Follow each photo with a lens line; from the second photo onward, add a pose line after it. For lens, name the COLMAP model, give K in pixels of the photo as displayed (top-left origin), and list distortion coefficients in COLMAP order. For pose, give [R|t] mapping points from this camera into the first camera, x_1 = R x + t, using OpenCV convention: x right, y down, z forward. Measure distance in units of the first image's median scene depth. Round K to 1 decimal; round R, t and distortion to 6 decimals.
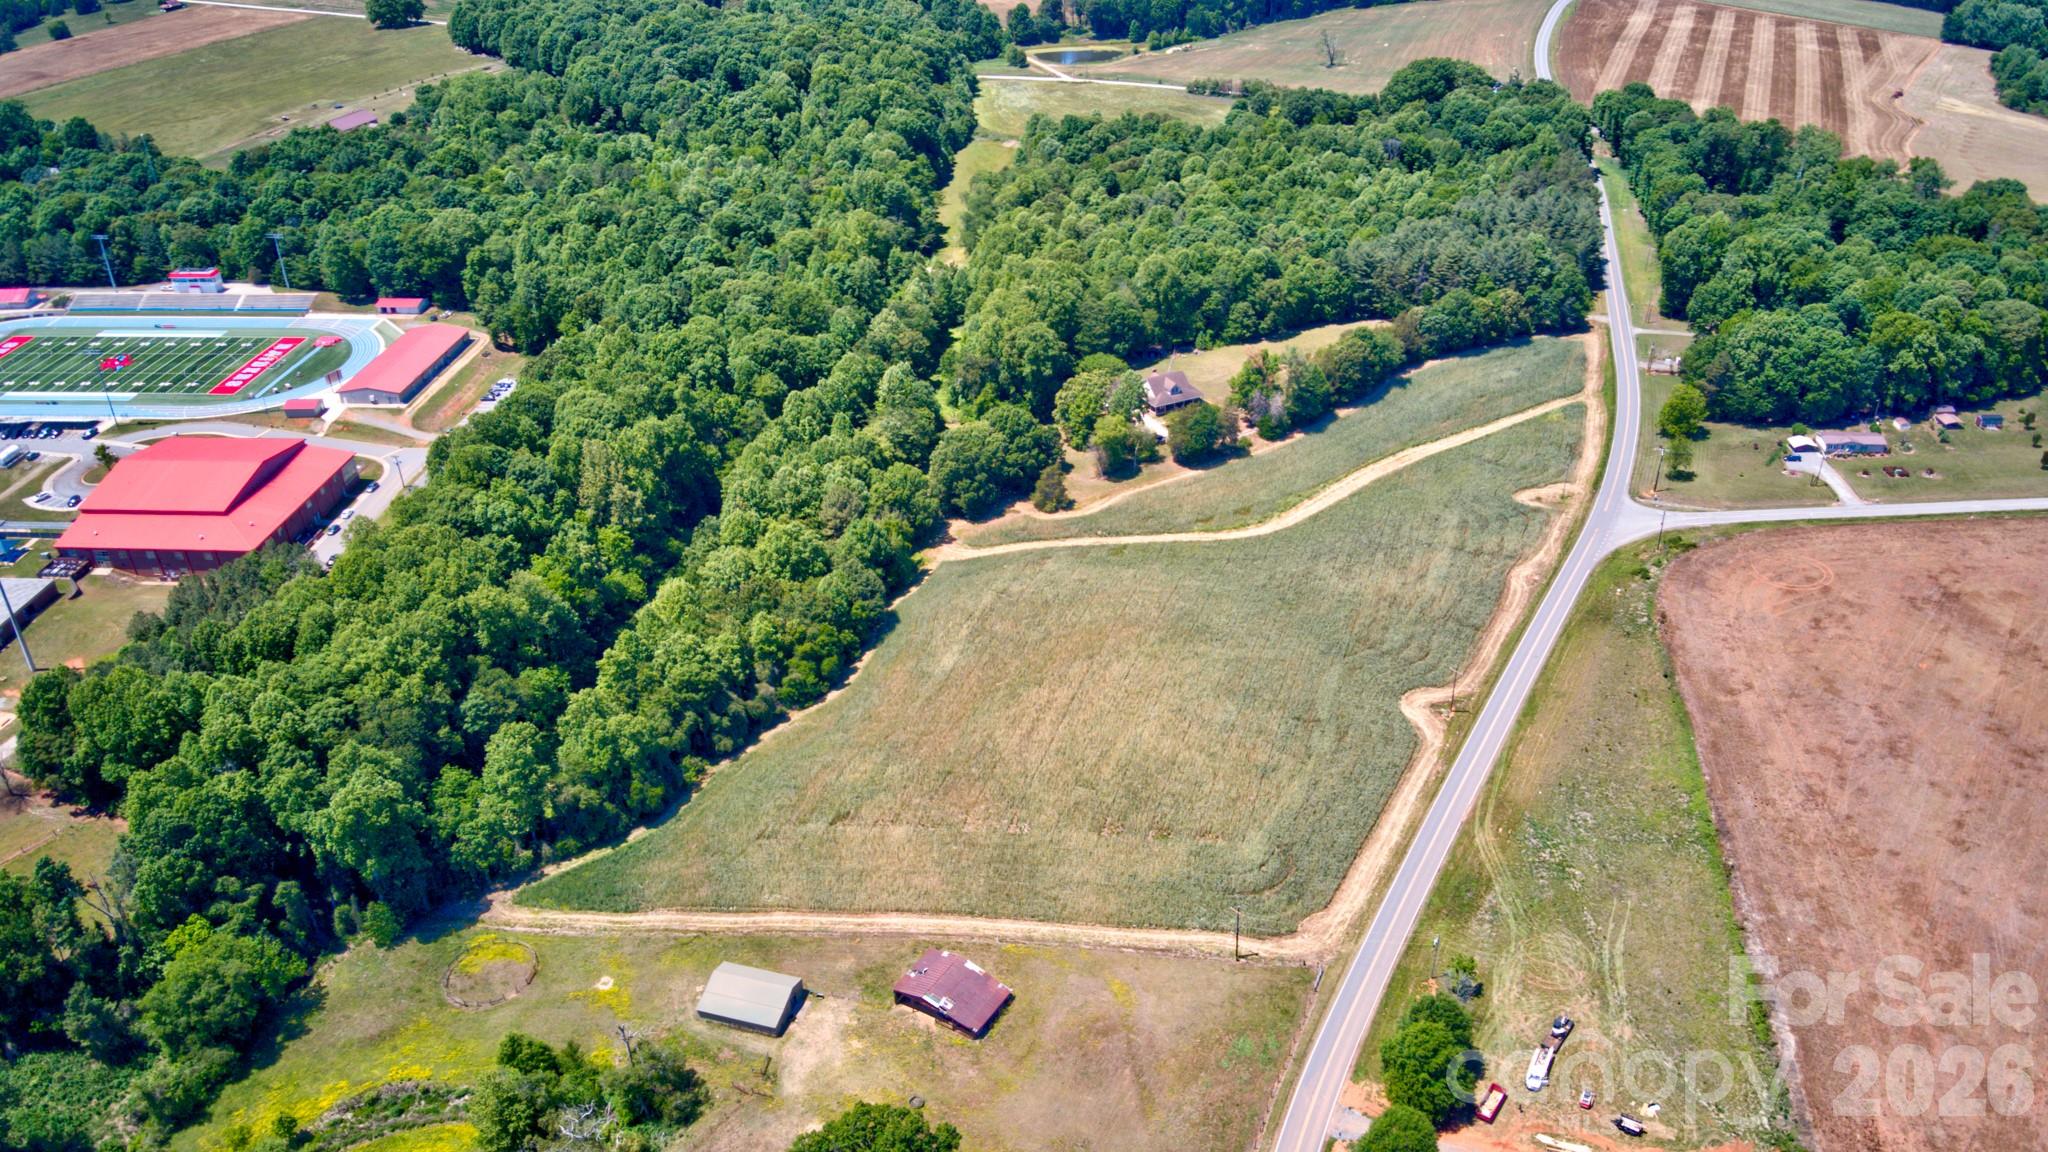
lens RADIAL K [[1517.1, 0, 1015.0], [0, 1517.1, 584.5], [0, 0, 1]] dist [0.142425, -0.265665]
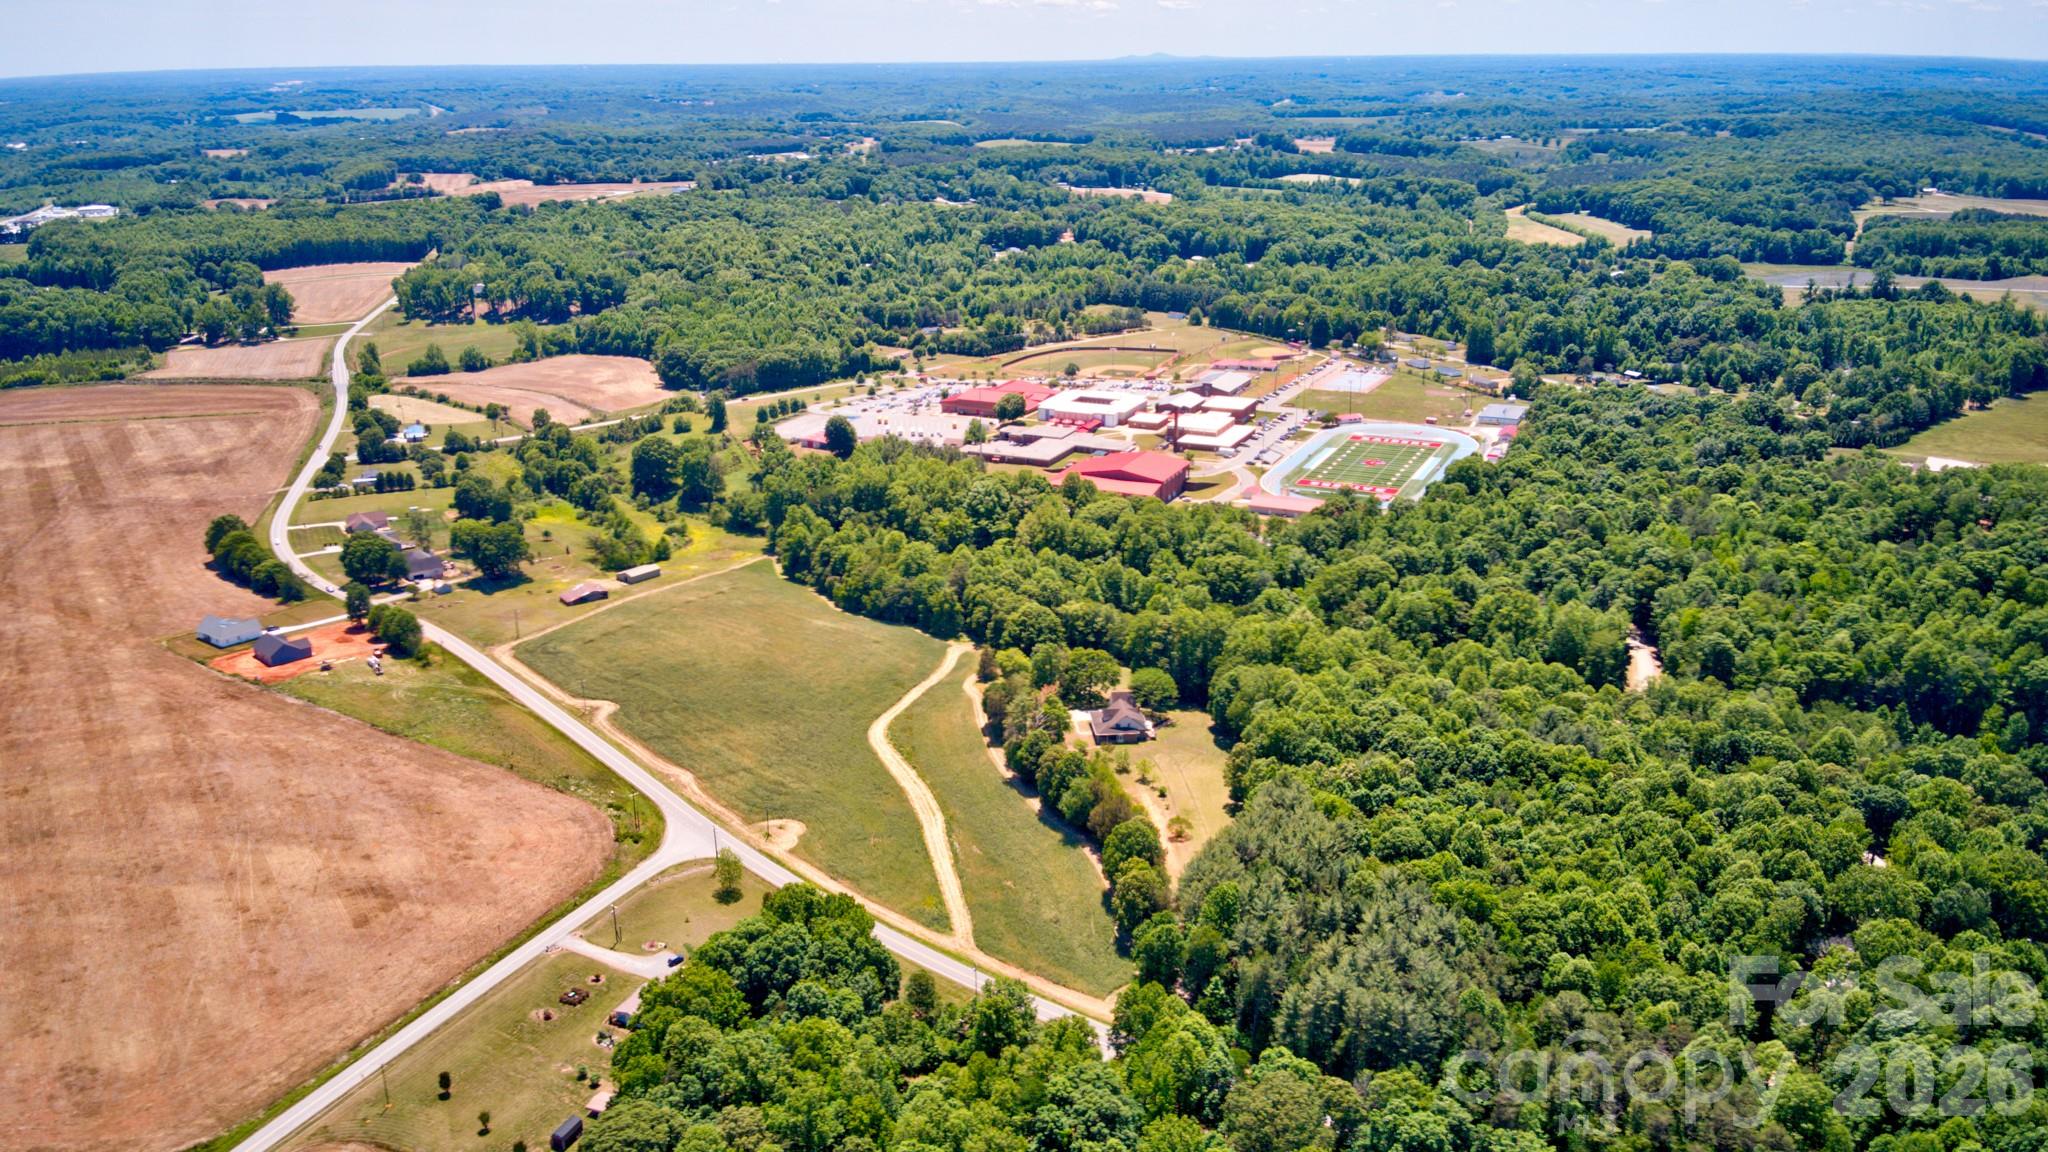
lens RADIAL K [[1517.1, 0, 1015.0], [0, 1517.1, 584.5], [0, 0, 1]] dist [0.142425, -0.265665]
pose [[-0.360380, 0.331204, -0.872027, 1.084836], [-0.454311, 0.754154, 0.474187, -0.714391], [0.814695, 0.567059, -0.121312, 1.105643]]
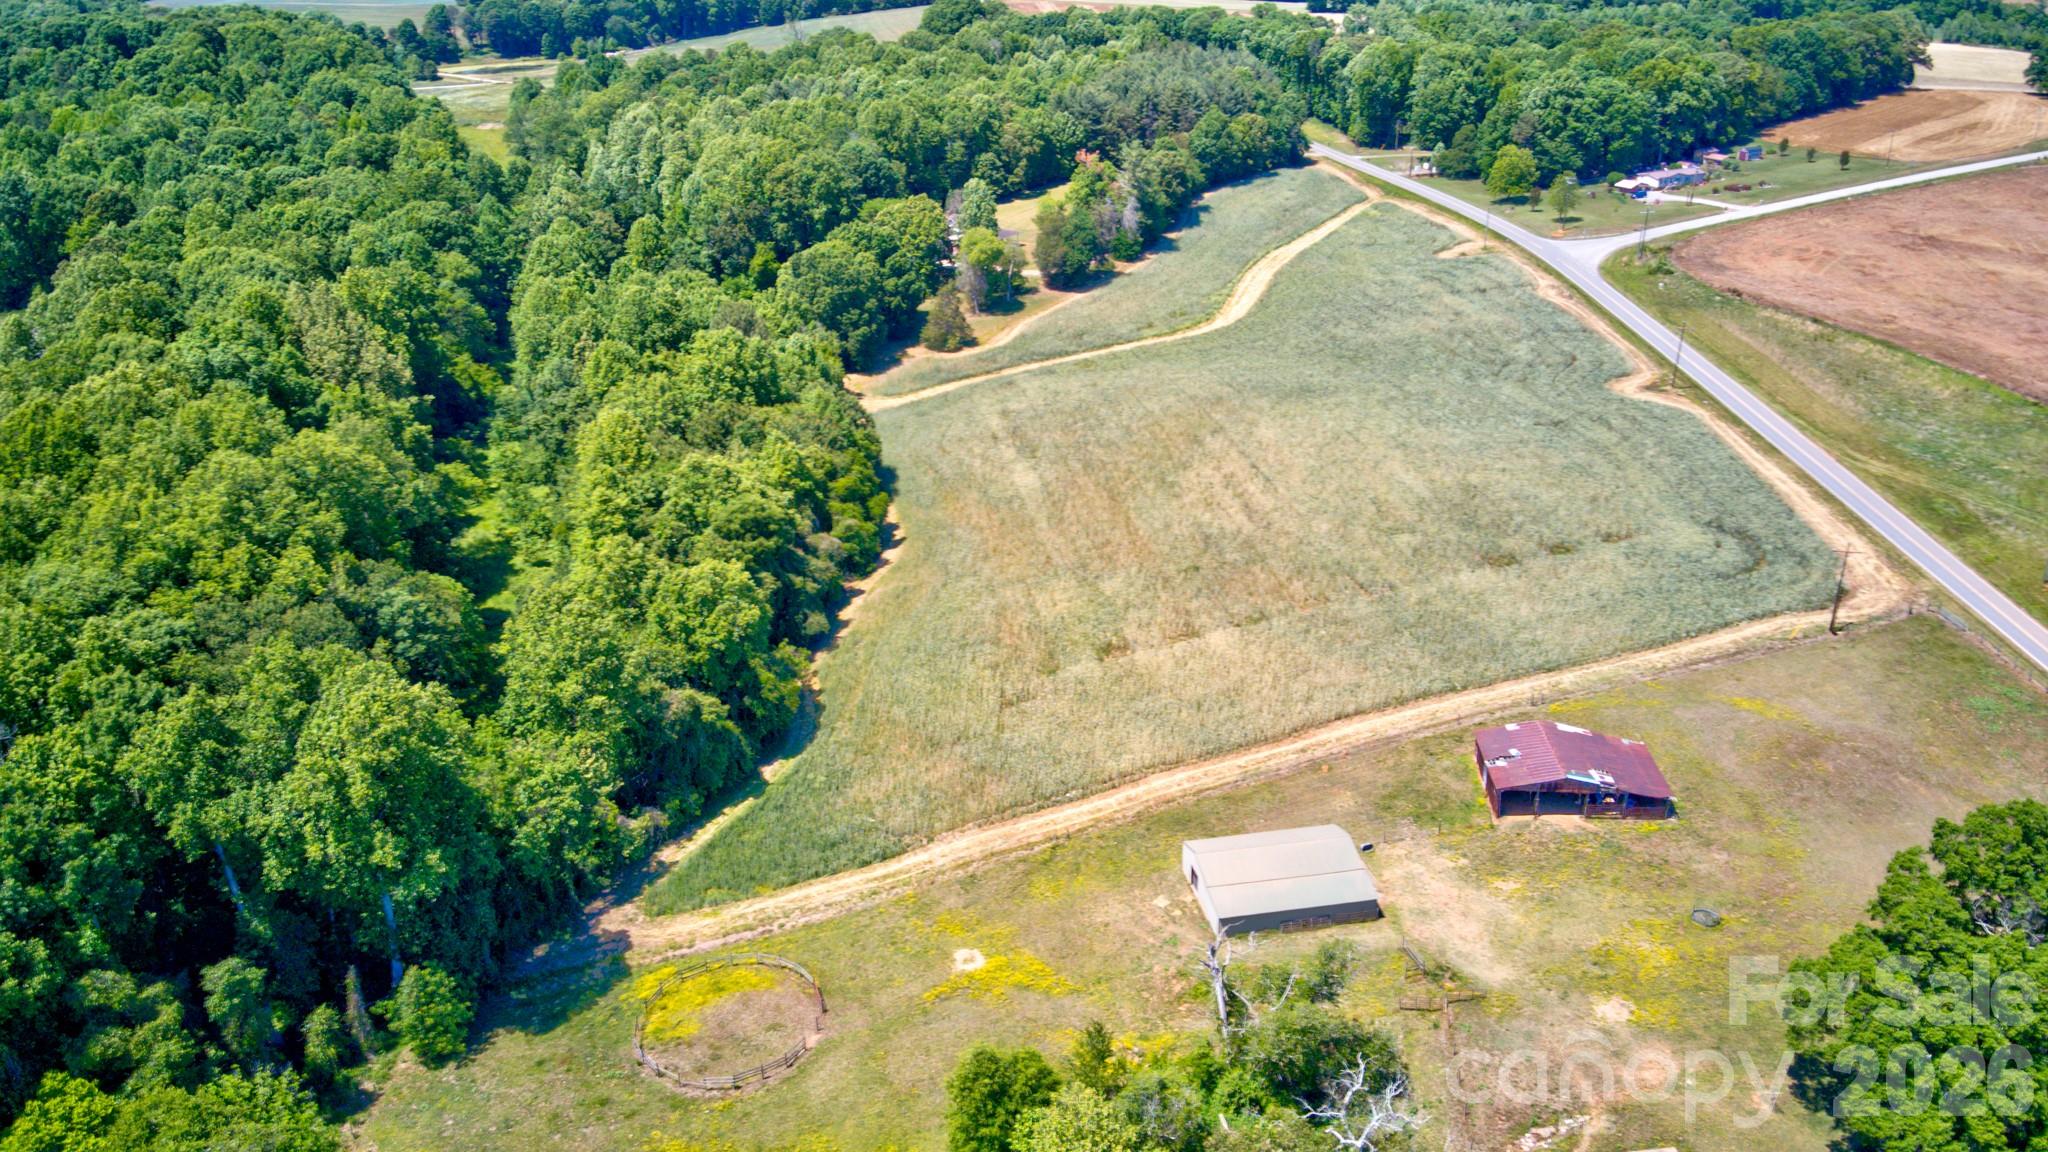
lens RADIAL K [[1525.2, 0, 1017.6], [0, 1525.2, 579.4], [0, 0, 1]] dist [0.112466, -0.209578]
pose [[0.878708, -0.191049, 0.437460, -0.287475], [0.239655, 0.969115, -0.058150, 0.107893], [-0.412840, 0.155937, 0.897356, 0.328660]]
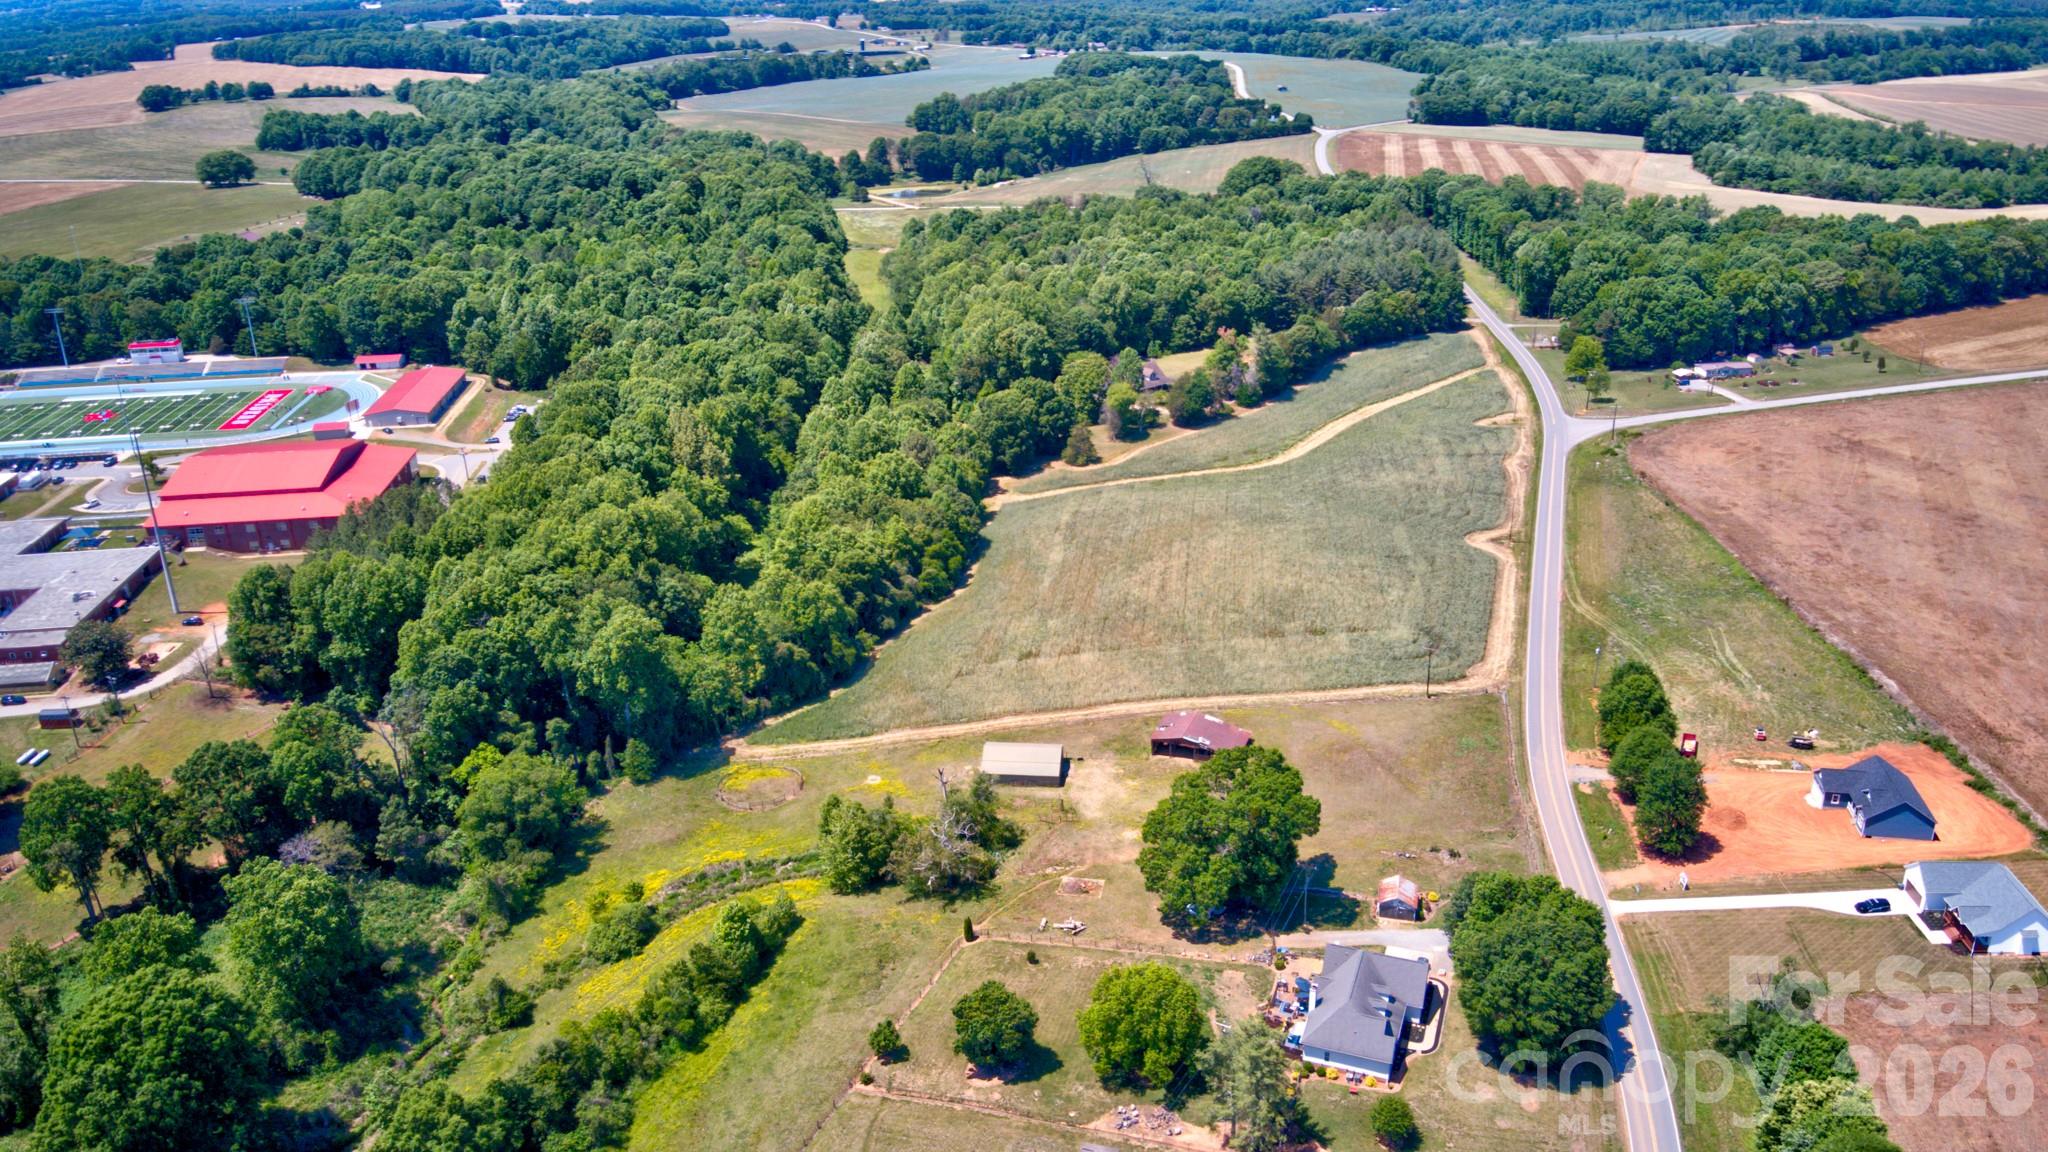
lens RADIAL K [[1517.1, 0, 1015.0], [0, 1517.1, 584.5], [0, 0, 1]] dist [0.142425, -0.265665]
pose [[0.980673, -0.073509, 0.181320, -0.224512], [0.098843, 0.985917, -0.134896, 0.176335], [-0.168850, 0.150211, 0.974128, -0.051197]]
